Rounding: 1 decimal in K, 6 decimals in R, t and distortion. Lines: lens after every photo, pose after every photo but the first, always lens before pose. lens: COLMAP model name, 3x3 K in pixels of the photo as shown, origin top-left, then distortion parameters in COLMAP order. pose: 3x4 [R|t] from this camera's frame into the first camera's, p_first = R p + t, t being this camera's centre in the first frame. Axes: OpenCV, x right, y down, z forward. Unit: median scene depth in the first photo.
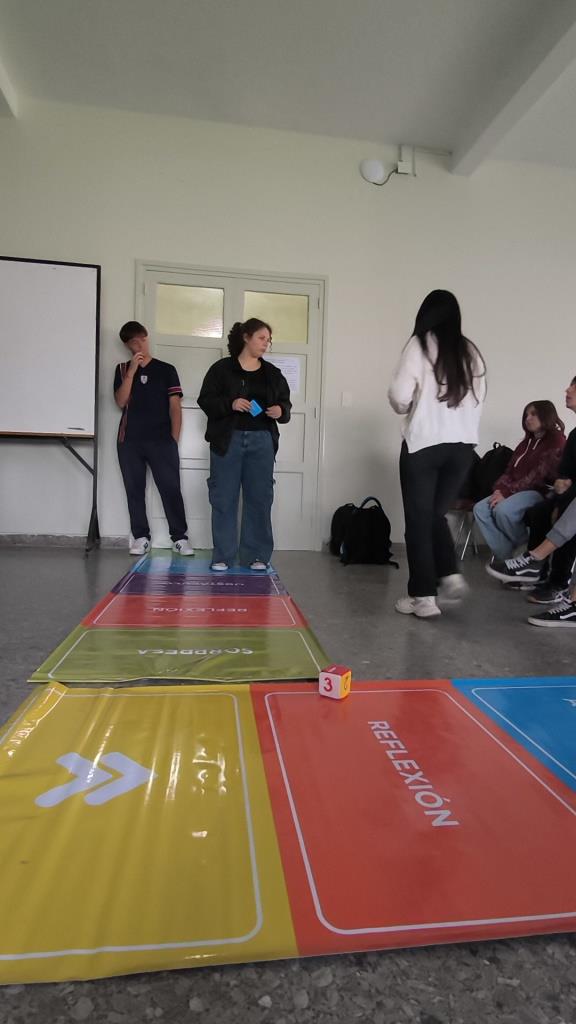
lens RADIAL K [[547.9, 0, 290.3], [0, 547.9, 510.6], [0, 0, 1]] dist [-0.020816, 0.002672]
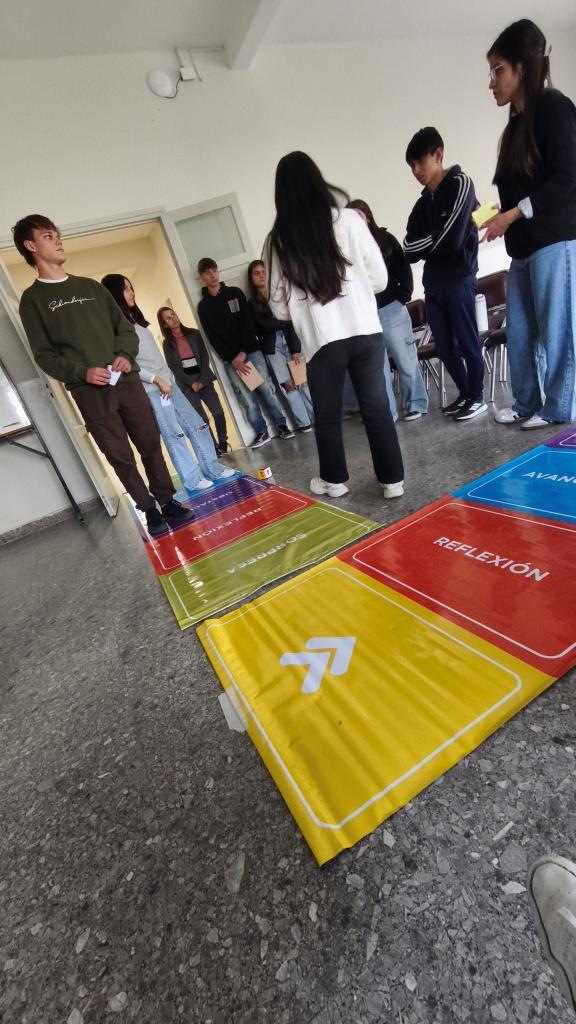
lens RADIAL K [[441.9, 0, 287.0], [0, 441.9, 496.7], [0, 0, 1]] dist [-0.003214, 0.000361]
pose [[0.894974, -0.403676, 0.189917, -0.341144], [0.350830, 0.899816, 0.259324, -0.148188], [-0.275573, -0.165460, 0.946933, 0.012032]]
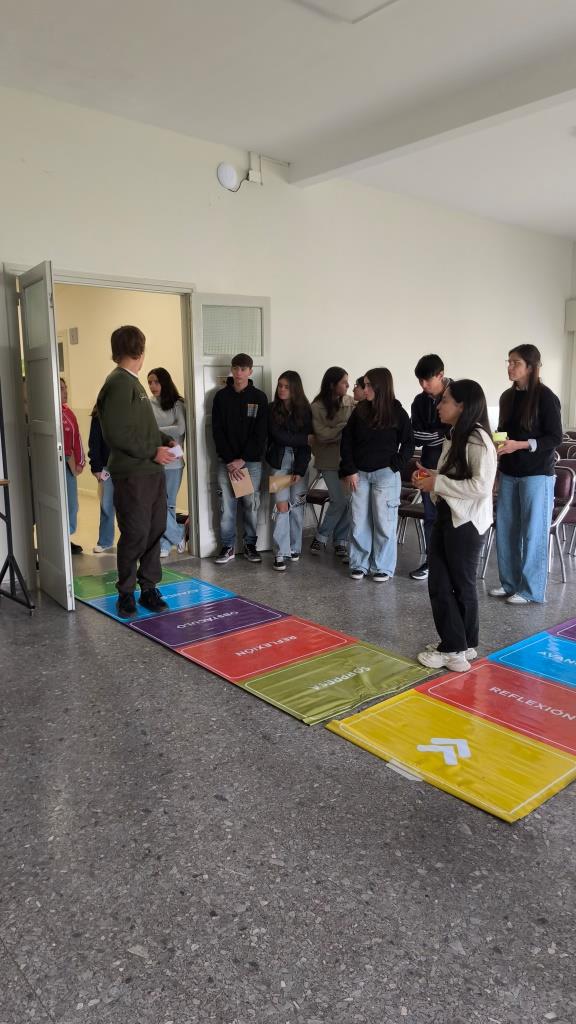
lens RADIAL K [[710.7, 0, 291.1], [0, 710.7, 505.0], [0, 0, 1]] dist [0.005955, -0.019063]
pose [[0.833239, -0.130329, 0.537334, -1.543625], [0.061844, 0.987693, 0.143661, -0.600212], [-0.549444, -0.086473, 0.831044, -0.589847]]
